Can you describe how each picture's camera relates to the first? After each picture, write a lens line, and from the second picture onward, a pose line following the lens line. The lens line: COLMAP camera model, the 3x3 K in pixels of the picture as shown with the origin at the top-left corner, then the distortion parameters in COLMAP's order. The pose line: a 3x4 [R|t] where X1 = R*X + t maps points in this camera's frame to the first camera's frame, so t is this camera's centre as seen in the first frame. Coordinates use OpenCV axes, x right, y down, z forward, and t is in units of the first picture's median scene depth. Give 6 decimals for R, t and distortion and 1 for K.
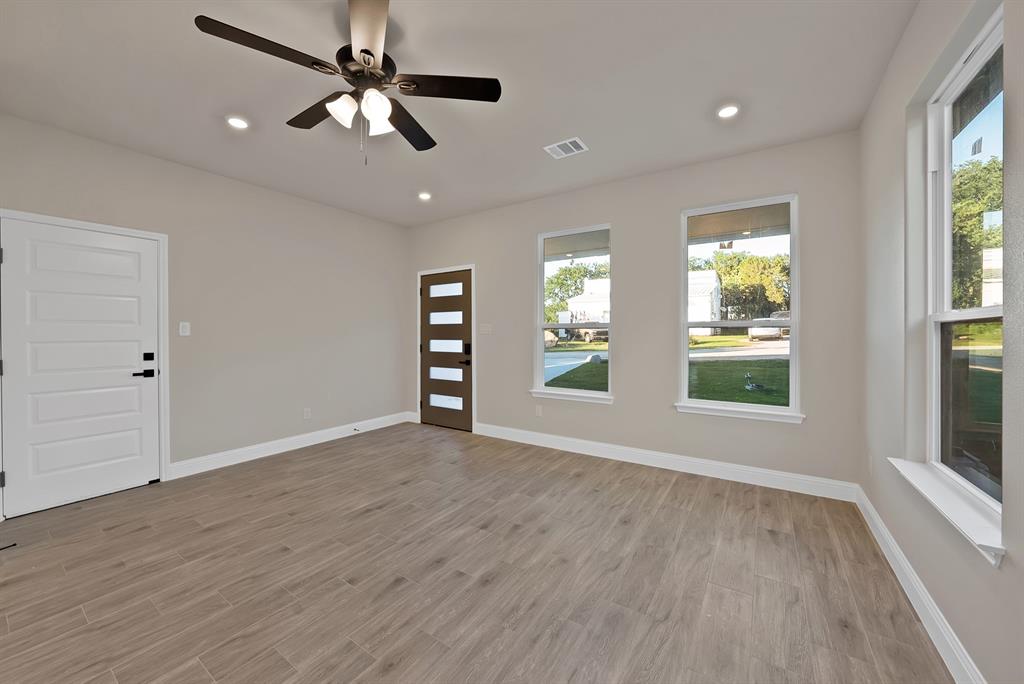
lens RADIAL K [[372.9, 0, 513.4], [0, 372.9, 346.8], [0, 0, 1]] dist [-0.024351, 0.004239]
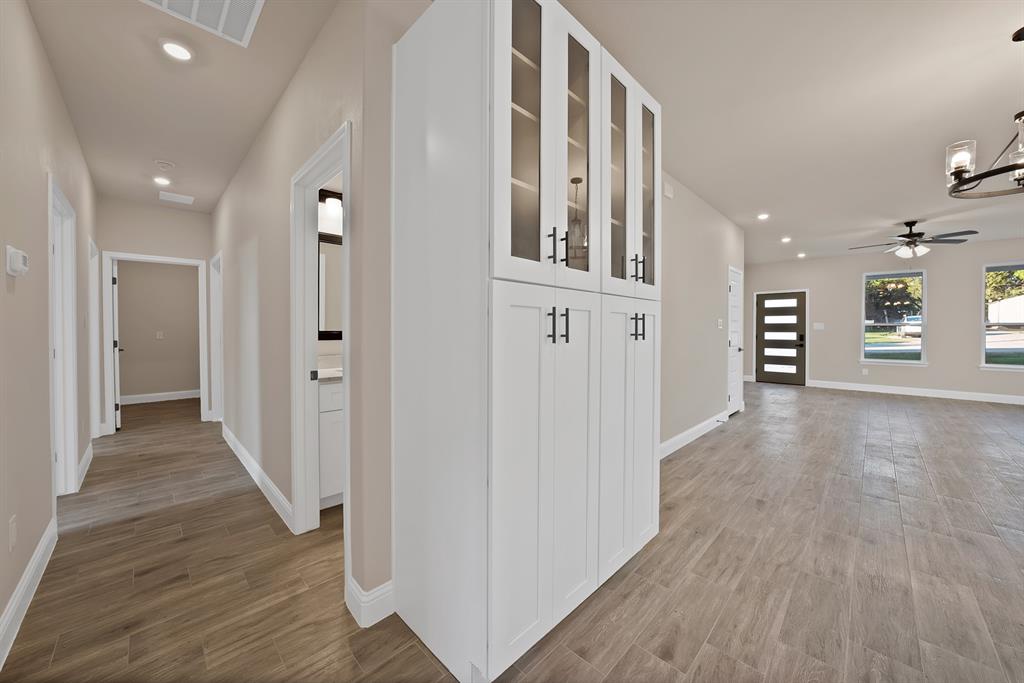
lens RADIAL K [[372.9, 0, 498.6], [0, 372.9, 331.5], [0, 0, 1]] dist [-0.024351, 0.004239]
pose [[0.978670, 0.006989, -0.205321, -1.770305], [-0.012579, 0.999584, -0.025935, 0.060740], [0.205055, 0.027965, 0.978351, -1.475641]]
